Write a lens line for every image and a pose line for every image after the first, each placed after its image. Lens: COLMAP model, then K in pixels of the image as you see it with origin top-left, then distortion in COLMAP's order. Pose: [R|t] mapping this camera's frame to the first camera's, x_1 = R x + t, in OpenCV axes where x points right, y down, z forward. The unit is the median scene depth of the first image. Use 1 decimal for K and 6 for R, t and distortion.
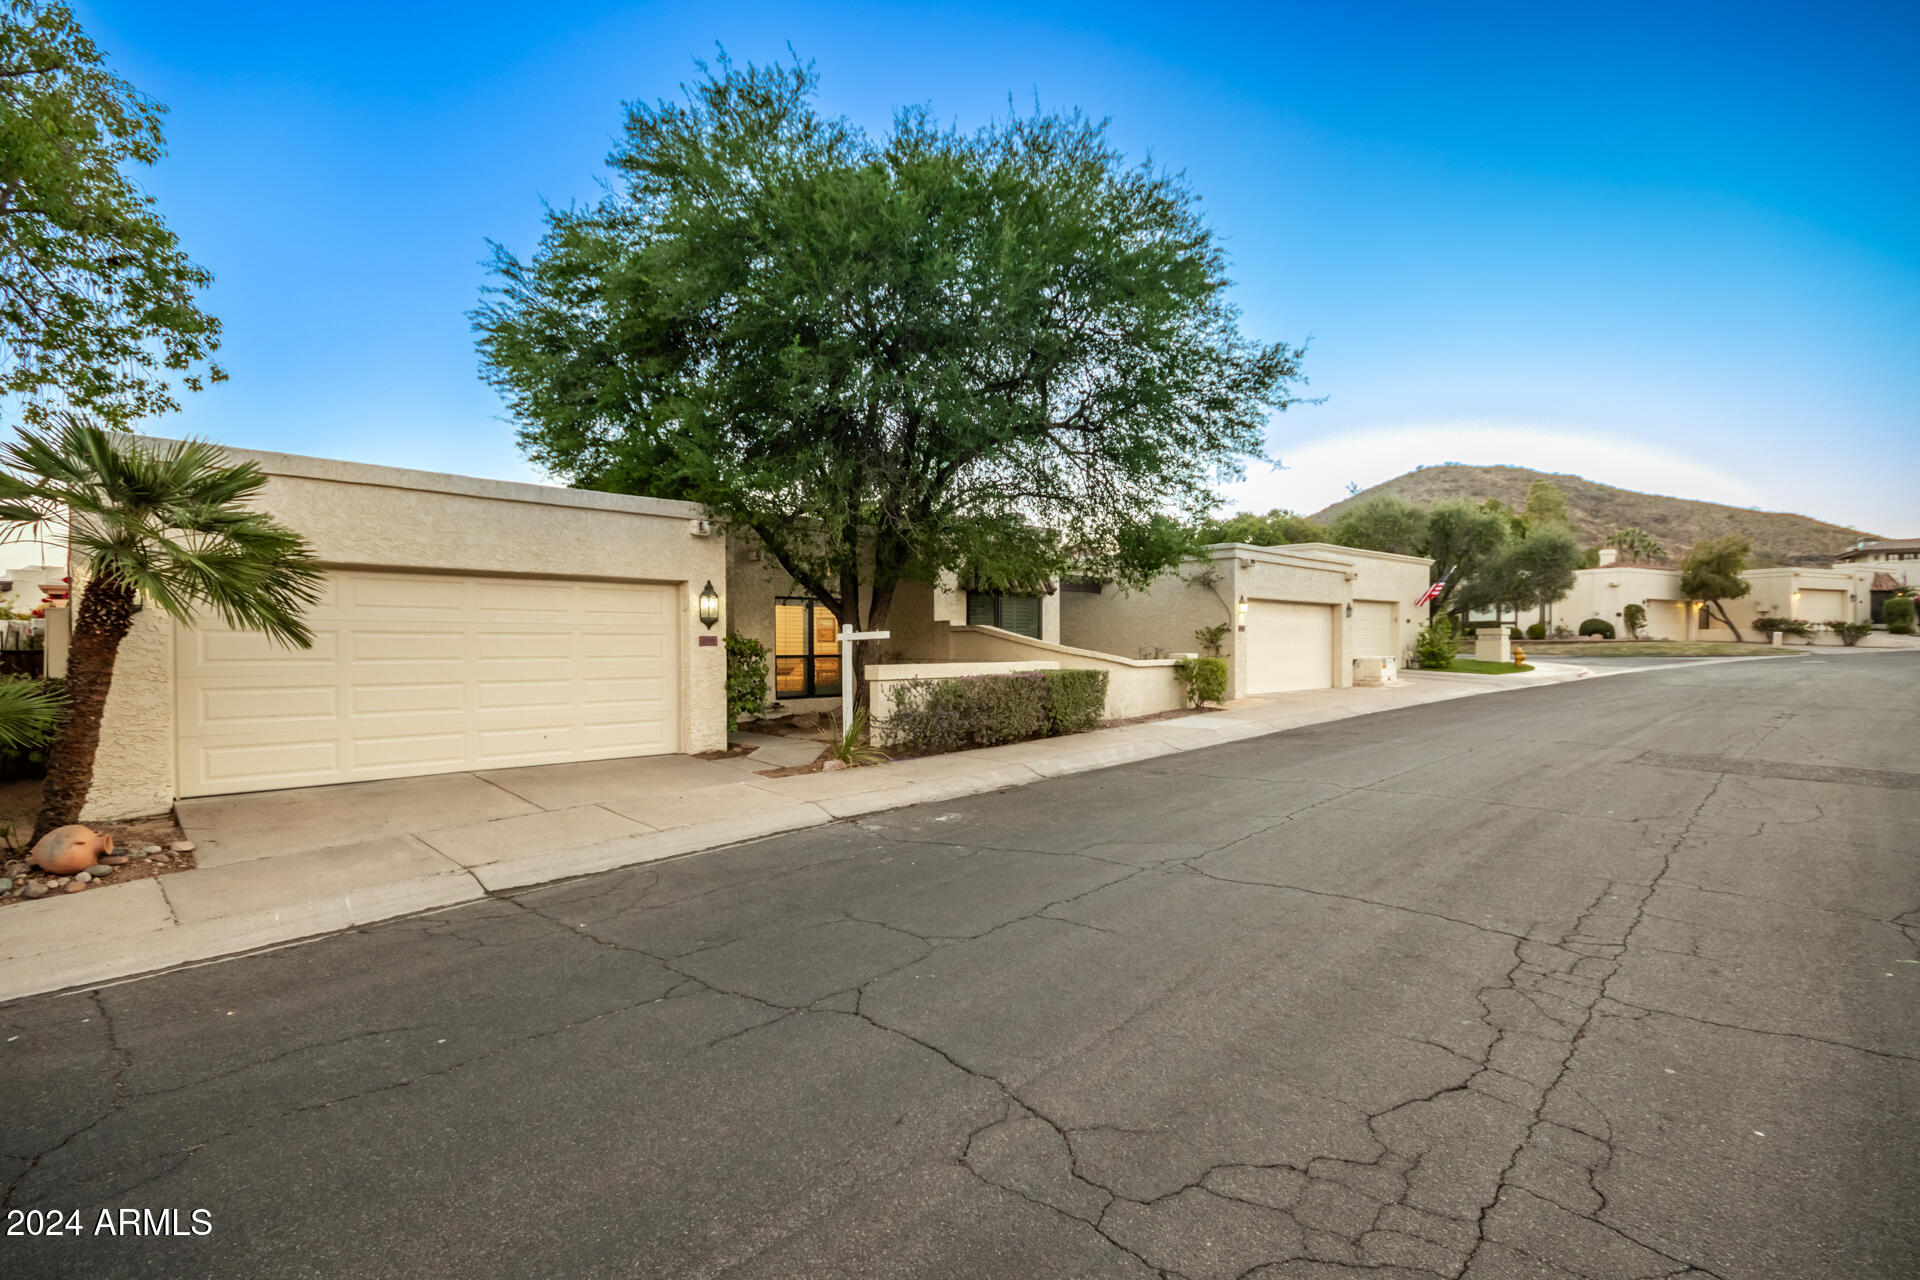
lens RADIAL K [[893.5, 0, 961.1], [0, 893.5, 654.2], [0, 0, 1]] dist [0.005618, -0.008682]
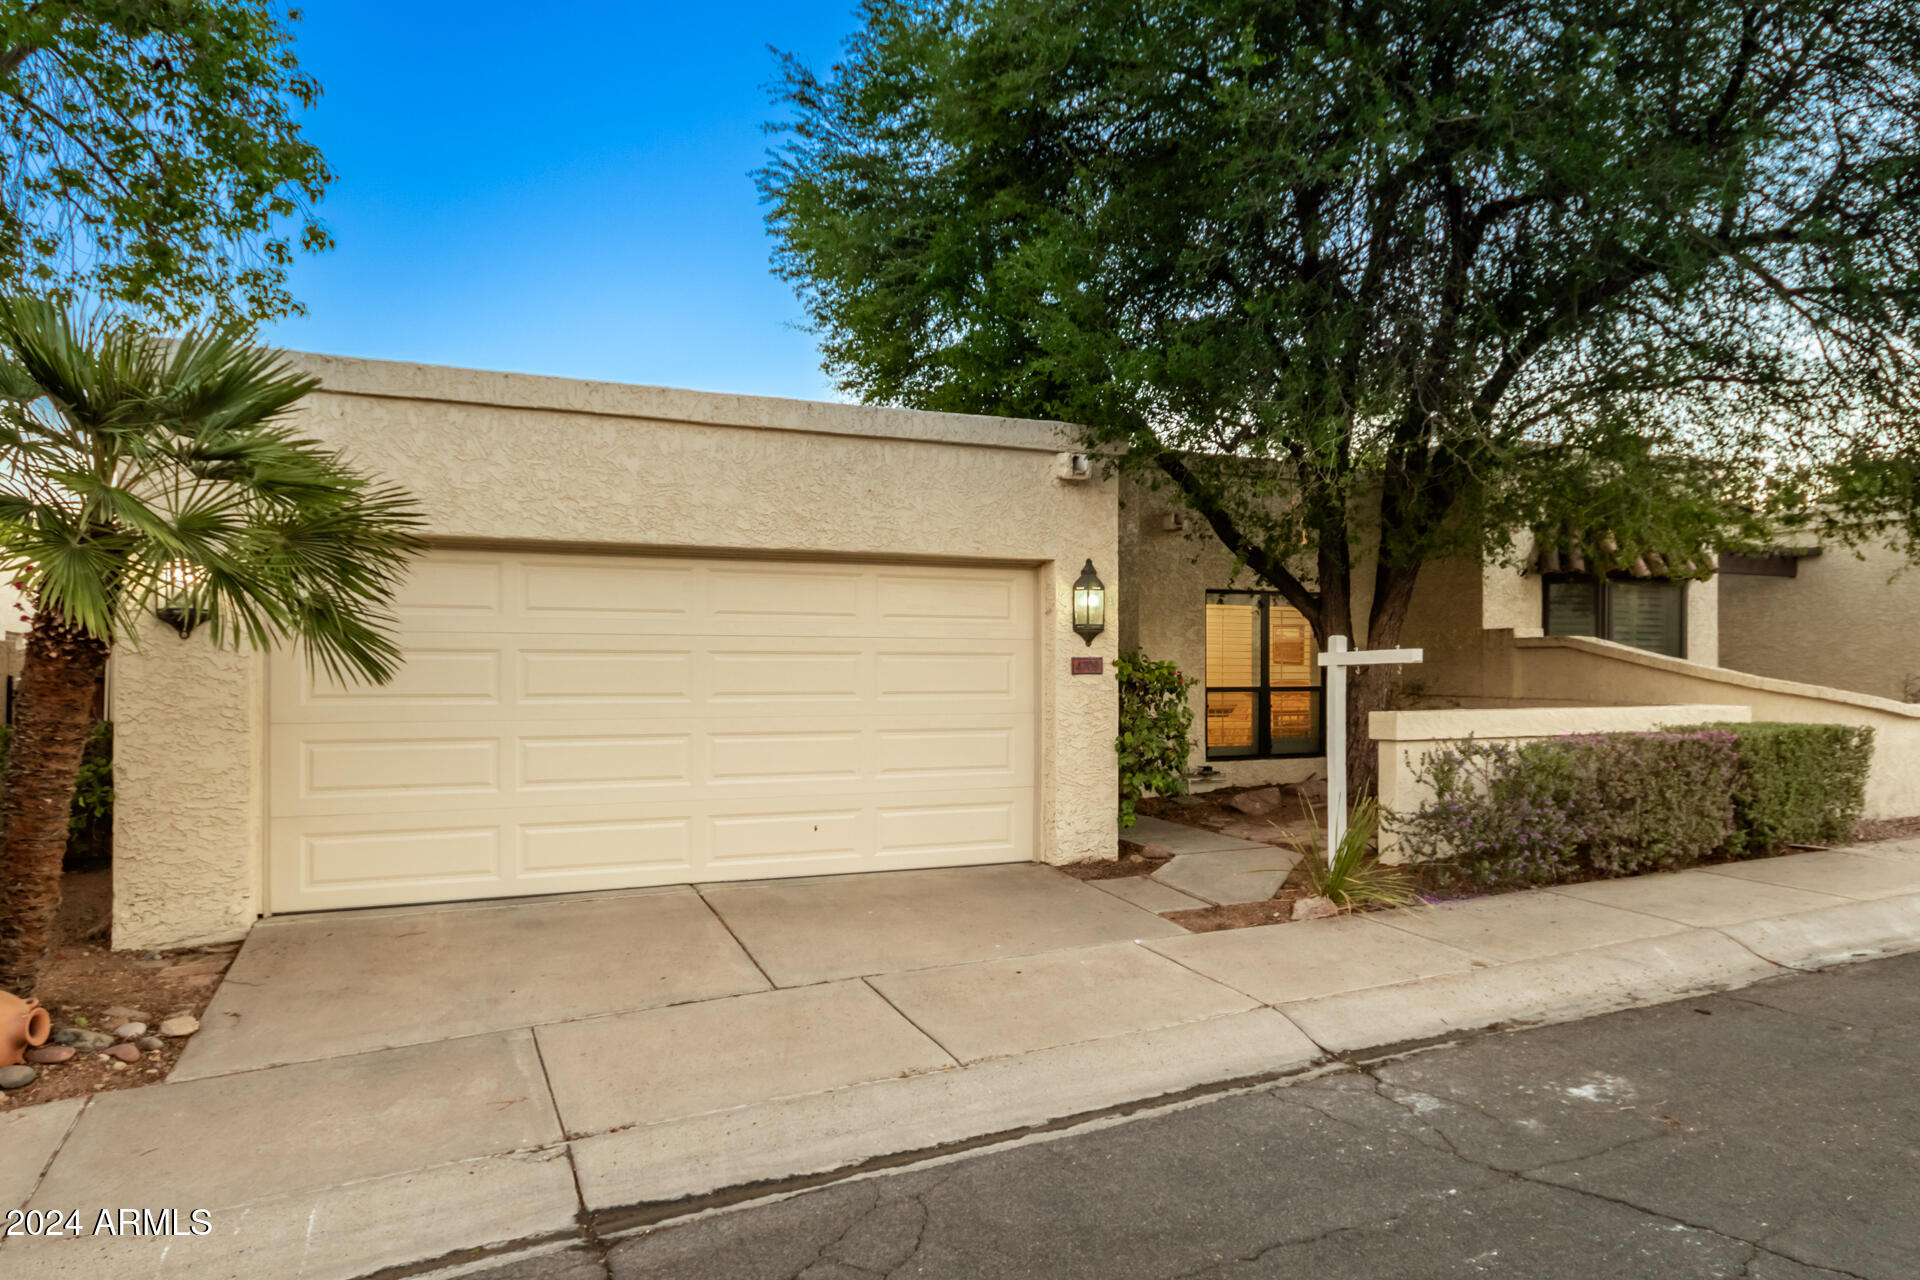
lens RADIAL K [[1222.1, 0, 1032.4], [0, 1222.1, 661.5], [0, 0, 1]] dist [-0.004695, -0.000702]
pose [[0.939980, 0.002726, -0.341217, -0.050311], [-0.007064, 0.999909, -0.011472, -0.008411], [0.341155, 0.013194, 0.939914, 0.256831]]
